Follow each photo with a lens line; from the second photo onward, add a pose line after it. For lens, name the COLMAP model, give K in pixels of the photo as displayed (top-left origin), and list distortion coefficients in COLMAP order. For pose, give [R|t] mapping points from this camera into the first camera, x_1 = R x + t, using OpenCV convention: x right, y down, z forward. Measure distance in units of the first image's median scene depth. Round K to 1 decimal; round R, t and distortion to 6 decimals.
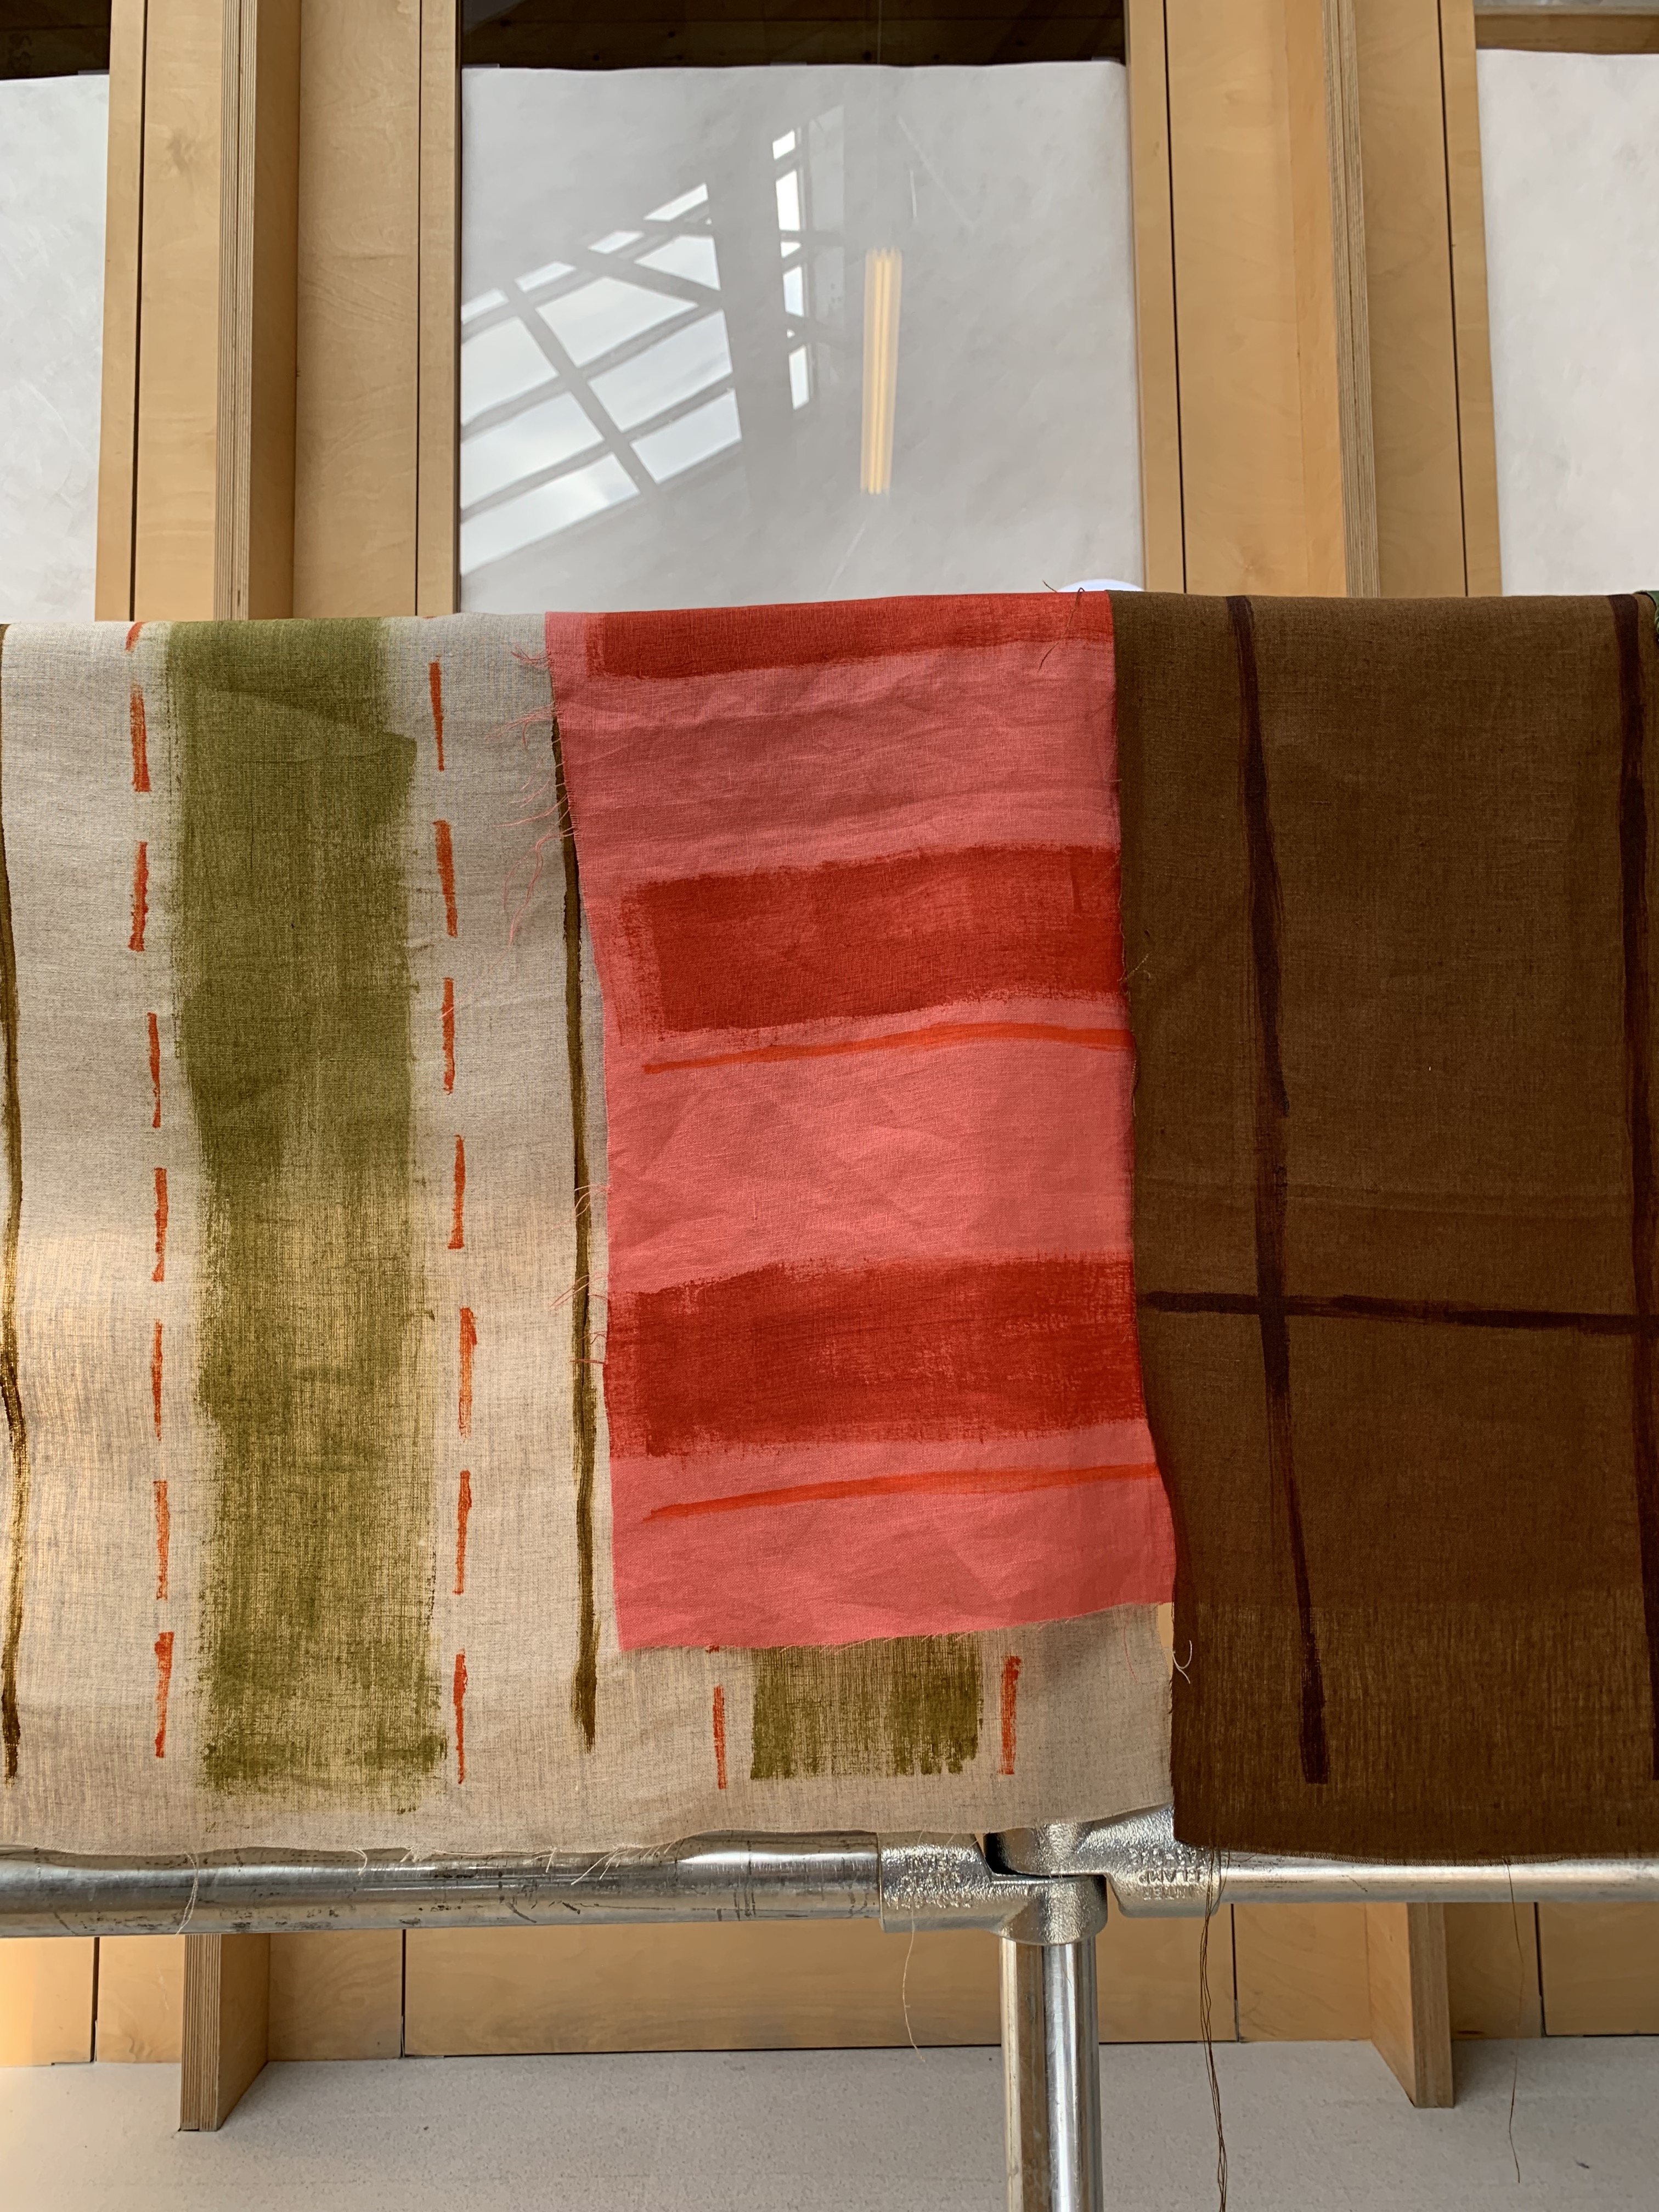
lens RADIAL K [[1795.2, 0, 824.5], [0, 1795.2, 1090.7], [0, 0, 1]] dist [0.052454, -0.063514]
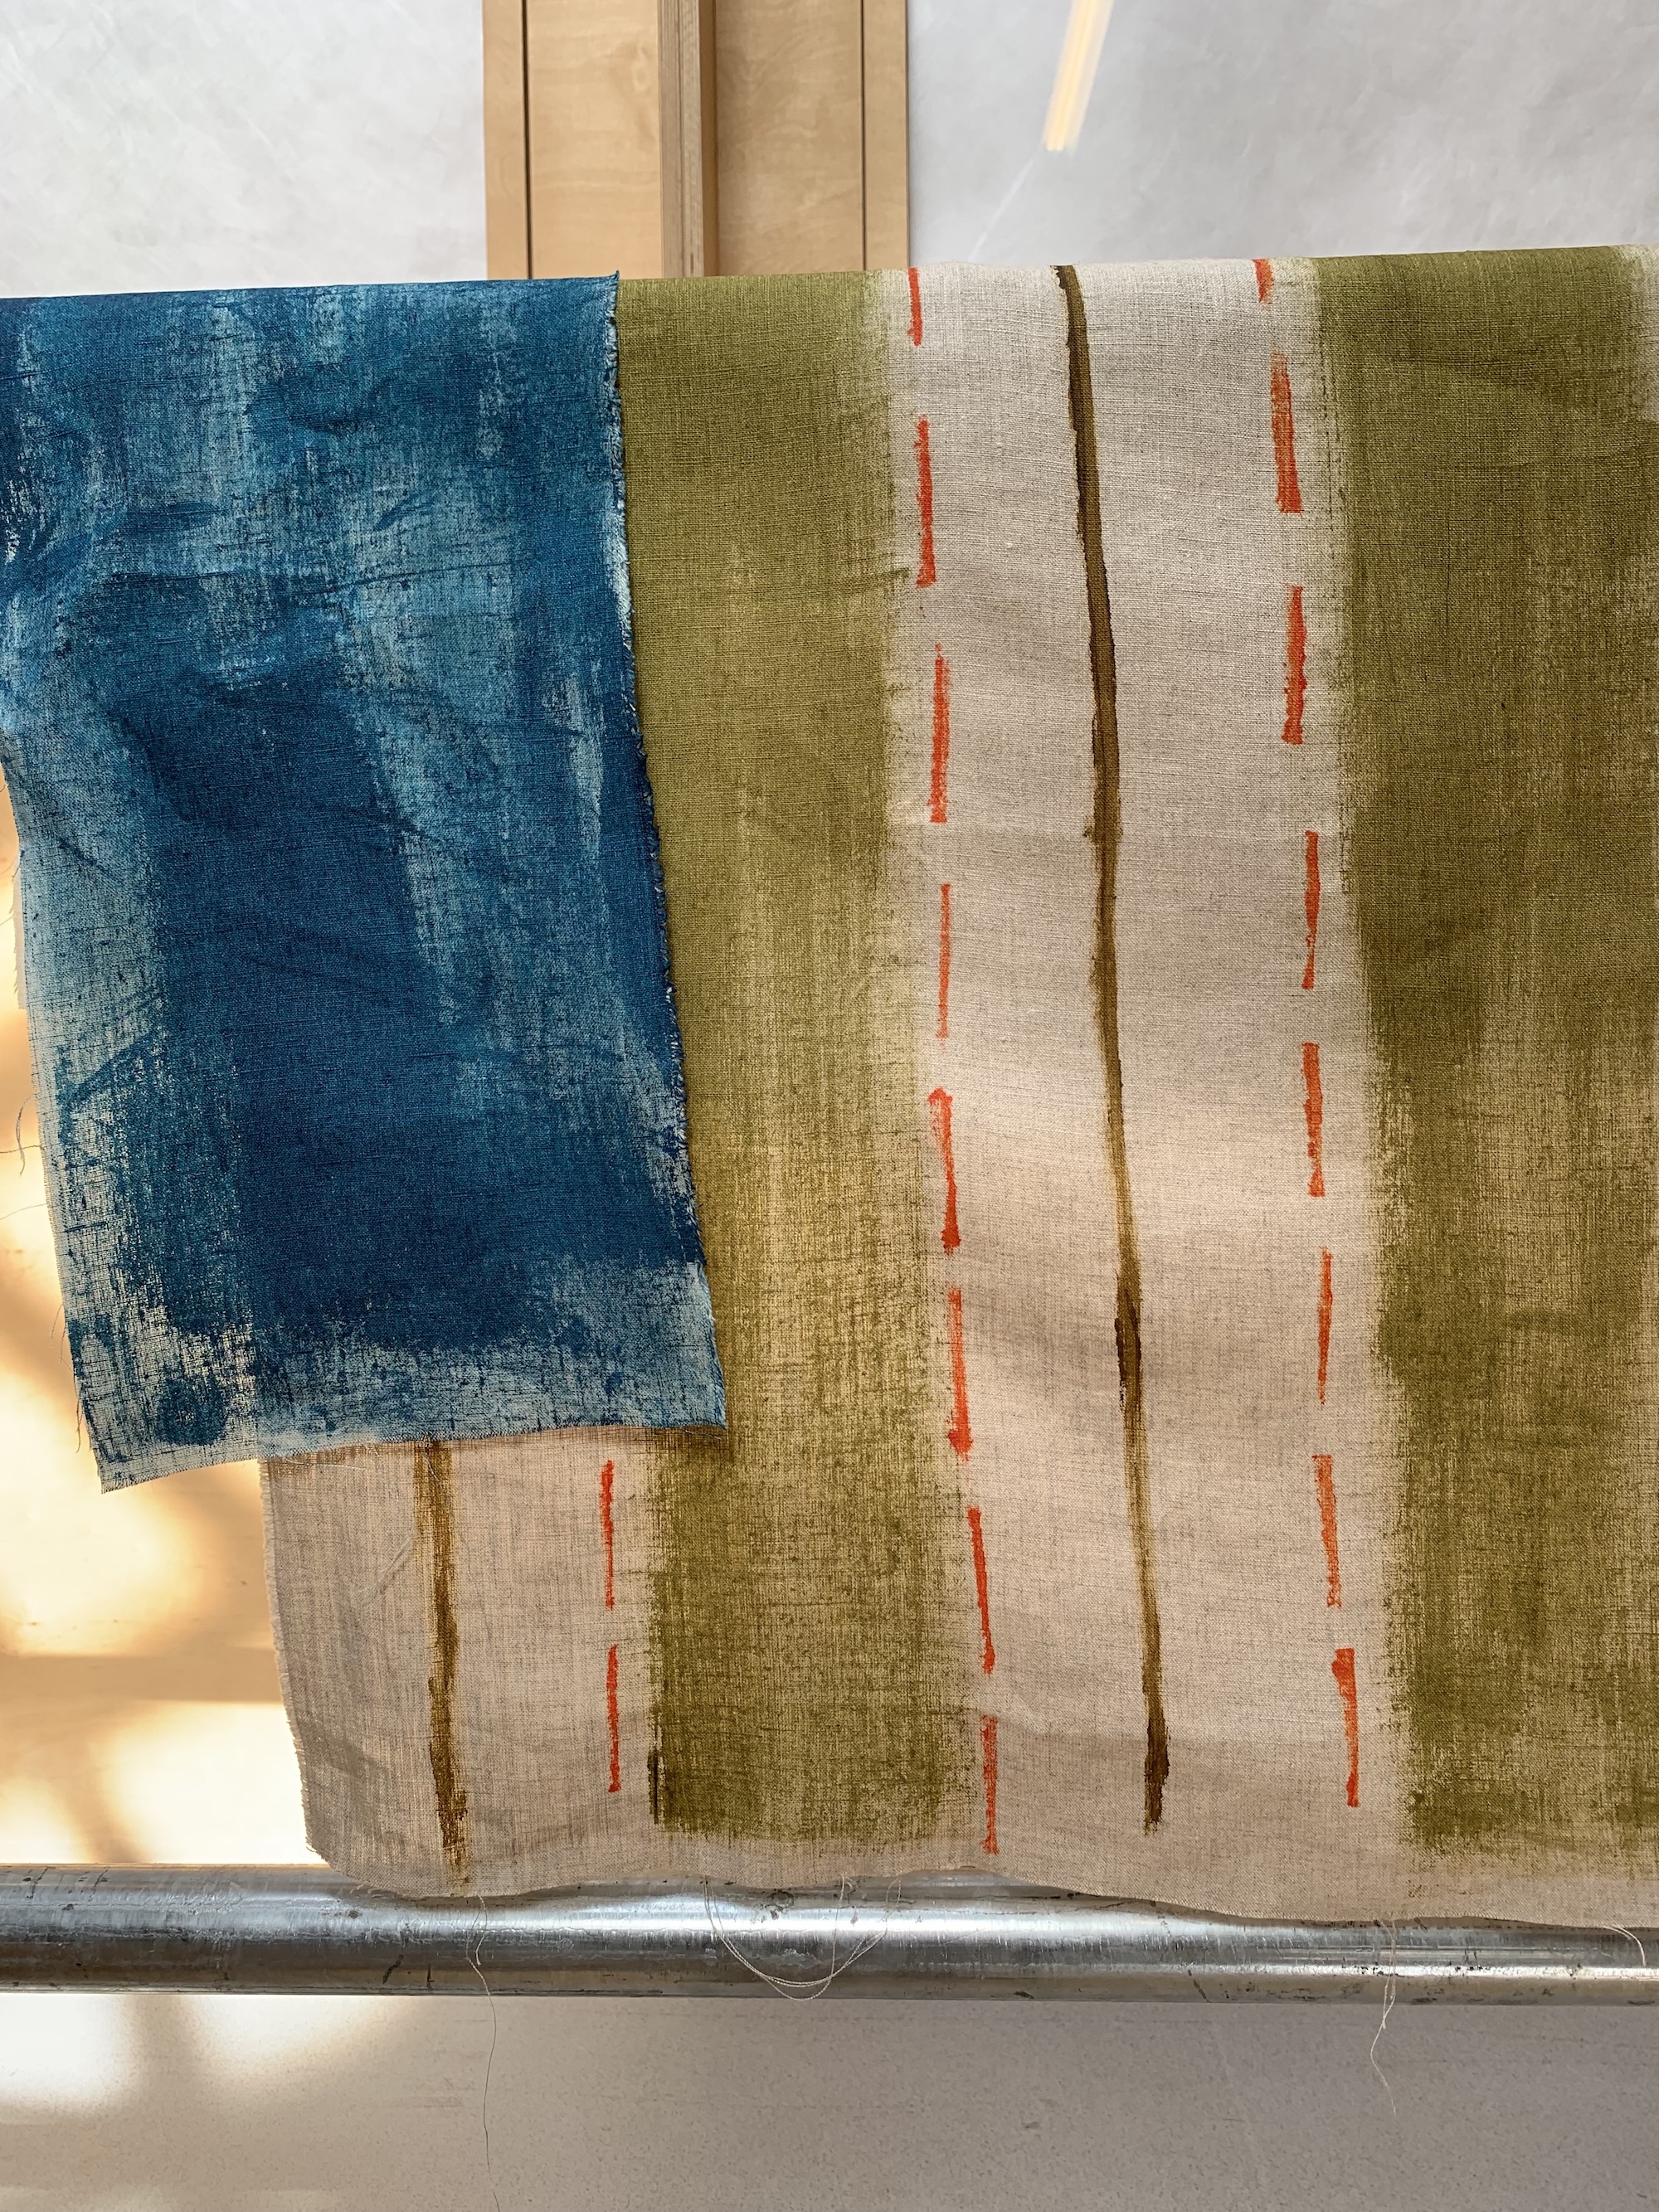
lens RADIAL K [[1795.3, 0, 823.7], [0, 1795.3, 1103.5], [0, 0, 1]] dist [0.052454, -0.063514]
pose [[0.999646, 0.004945, -0.026132, -0.554279], [-0.000735, 0.987329, 0.158688, -0.050452], [0.026586, -0.158612, 0.986983, 0.266048]]
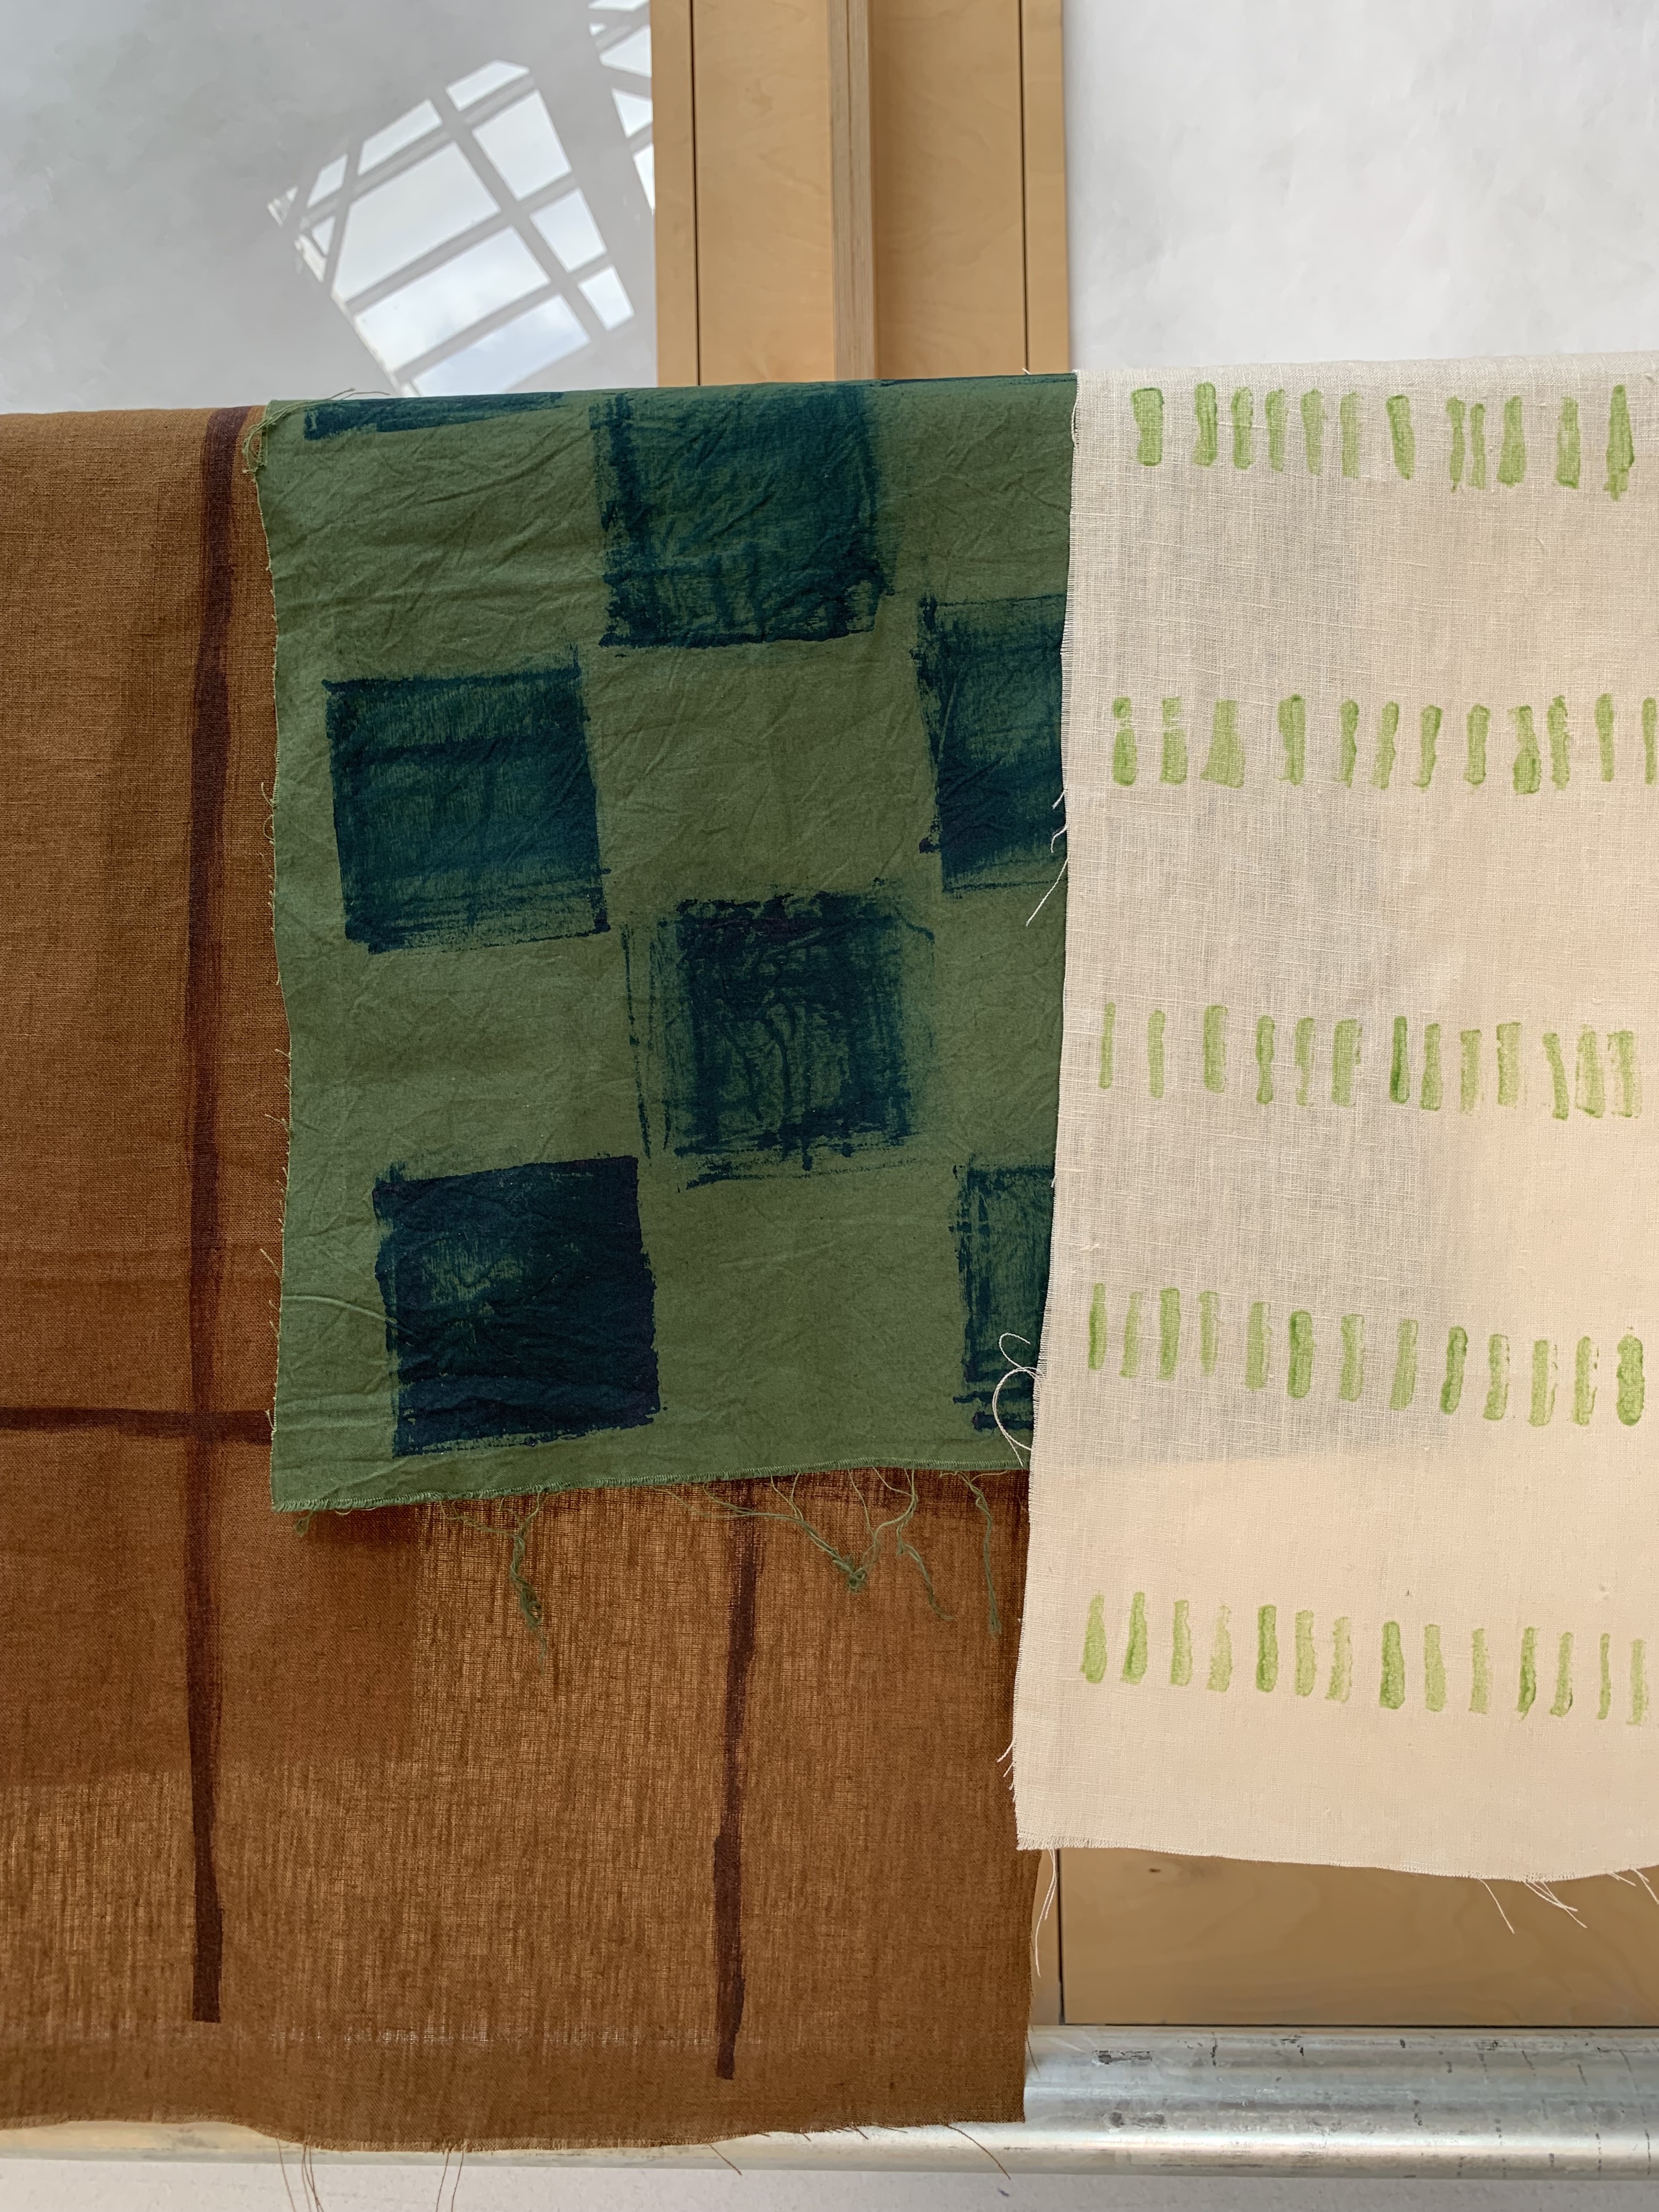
lens RADIAL K [[1795.2, 0, 826.2], [0, 1795.2, 1094.3], [0, 0, 1]] dist [0.052454, -0.063514]
pose [[0.999425, -0.003337, -0.033733, 0.723403], [0.006403, 0.995813, 0.091188, -0.069748], [0.033287, -0.091351, 0.995262, 0.281128]]
